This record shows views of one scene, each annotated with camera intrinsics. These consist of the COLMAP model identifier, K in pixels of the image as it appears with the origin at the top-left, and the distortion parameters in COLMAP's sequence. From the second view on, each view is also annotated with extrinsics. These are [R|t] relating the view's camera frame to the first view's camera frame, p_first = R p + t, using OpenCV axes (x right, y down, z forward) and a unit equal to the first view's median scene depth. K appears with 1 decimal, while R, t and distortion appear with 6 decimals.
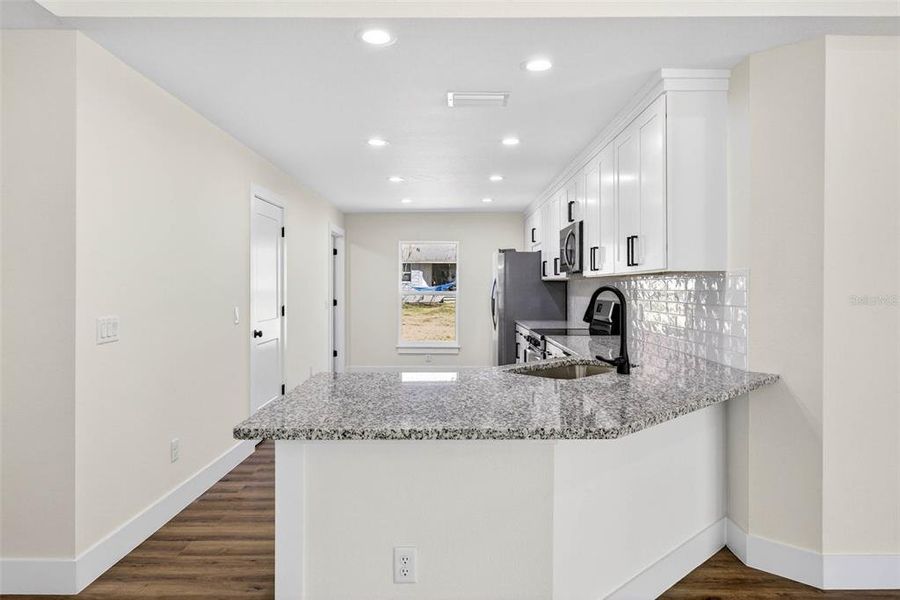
lens RADIAL K [[569.7, 0, 450.7], [0, 569.7, 289.8], [0, 0, 1]] dist [0.000427, 0.000352]
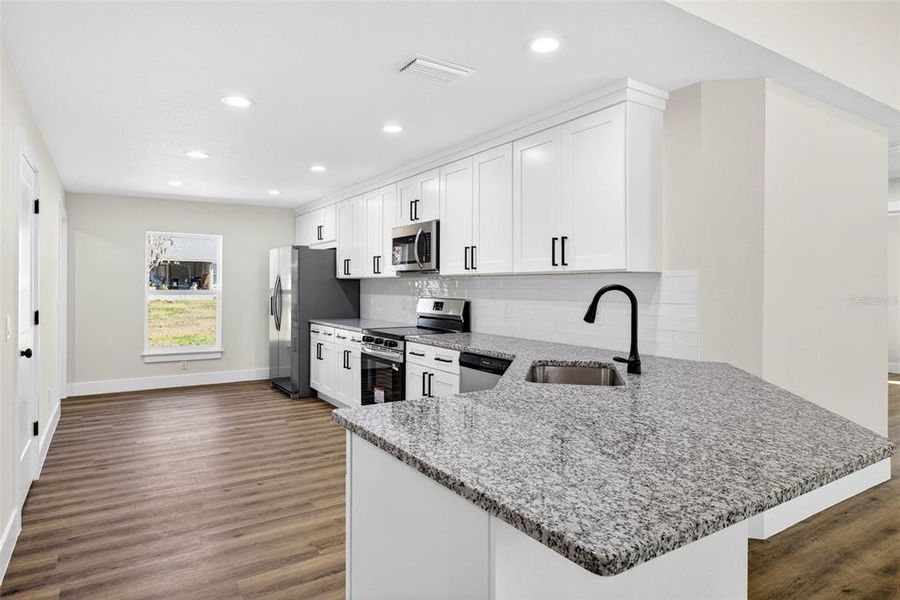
lens RADIAL K [[515.1, 0, 451.5], [0, 515.1, 289.9], [0, 0, 1]] dist [0.001640, 0.000187]
pose [[0.845030, -0.000253, 0.534718, -0.228473], [-0.001612, 0.999994, 0.003020, -0.000451], [-0.534716, -0.003414, 0.845025, 0.206546]]
